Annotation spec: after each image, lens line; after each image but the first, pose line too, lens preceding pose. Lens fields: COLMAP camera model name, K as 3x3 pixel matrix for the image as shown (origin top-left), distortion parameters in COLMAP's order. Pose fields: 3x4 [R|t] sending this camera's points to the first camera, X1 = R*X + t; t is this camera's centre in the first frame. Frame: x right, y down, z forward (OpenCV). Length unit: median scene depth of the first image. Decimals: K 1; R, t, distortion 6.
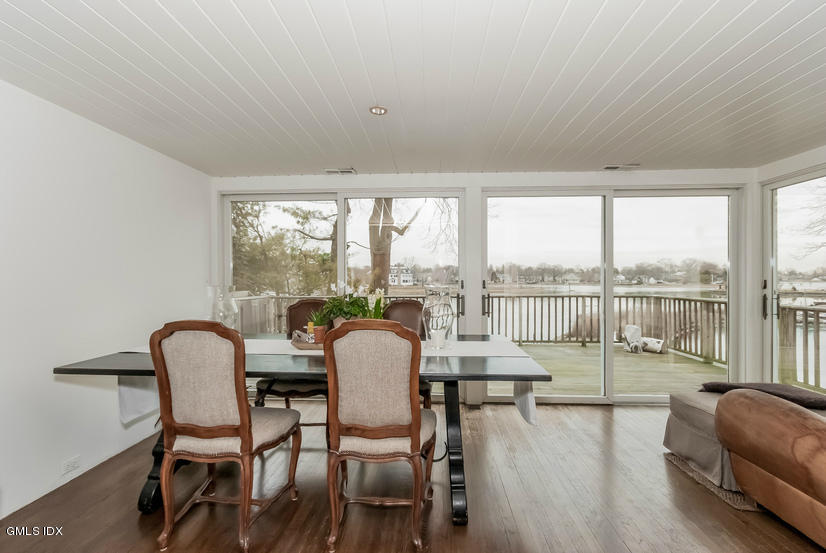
lens RADIAL K [[392.0, 0, 407.9], [0, 392.0, 280.1], [0, 0, 1]] dist [0.000572, -0.000413]
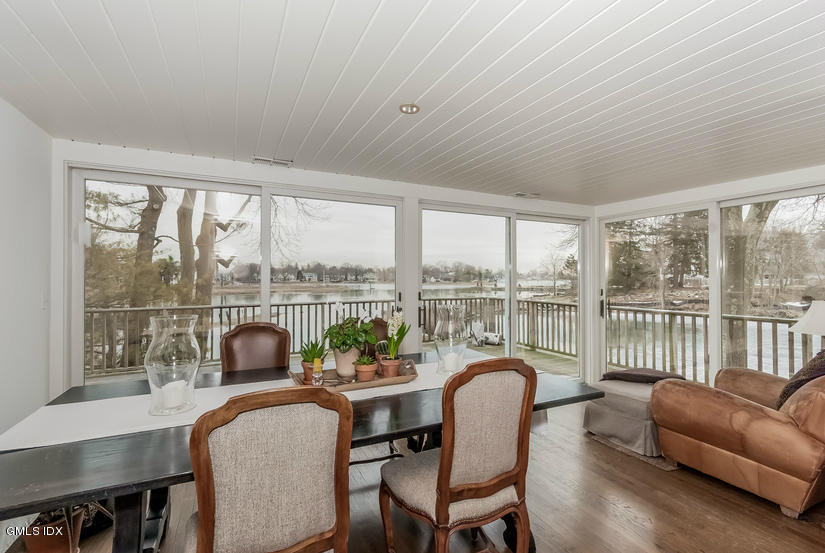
lens RADIAL K [[381.0, 0, 412.5], [0, 381.0, 276.5], [0, 0, 1]] dist [0.003866, 0.000502]
pose [[0.870800, 0.005191, 0.491610, -0.297441], [-0.002770, 0.999980, -0.005651, -0.033331], [-0.491630, 0.003559, 0.870797, 0.162425]]
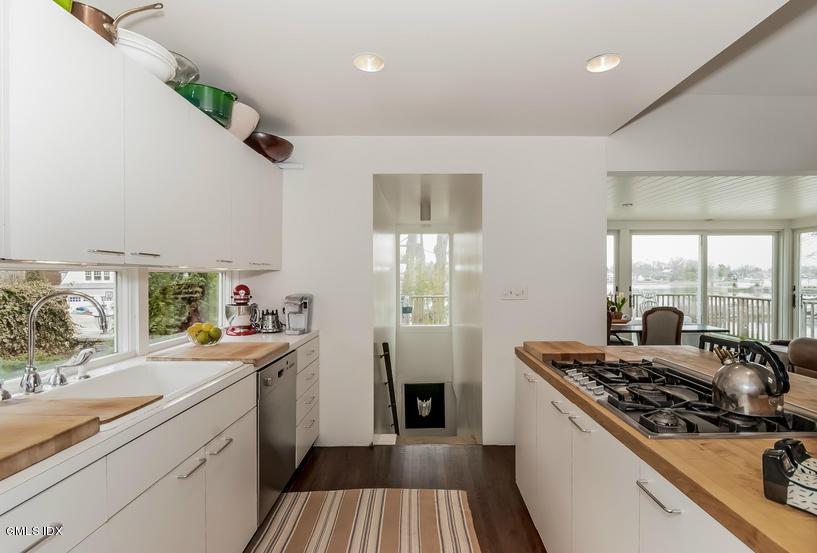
lens RADIAL K [[408.8, 0, 408.5], [0, 408.8, 276.5], [0, 0, 1]] dist [0.001298, -0.000044]
pose [[0.998737, 0.000238, 0.050240, -0.817835], [-0.000177, 0.999999, -0.001210, -0.035878], [-0.050240, 0.001199, 0.998736, -0.666085]]
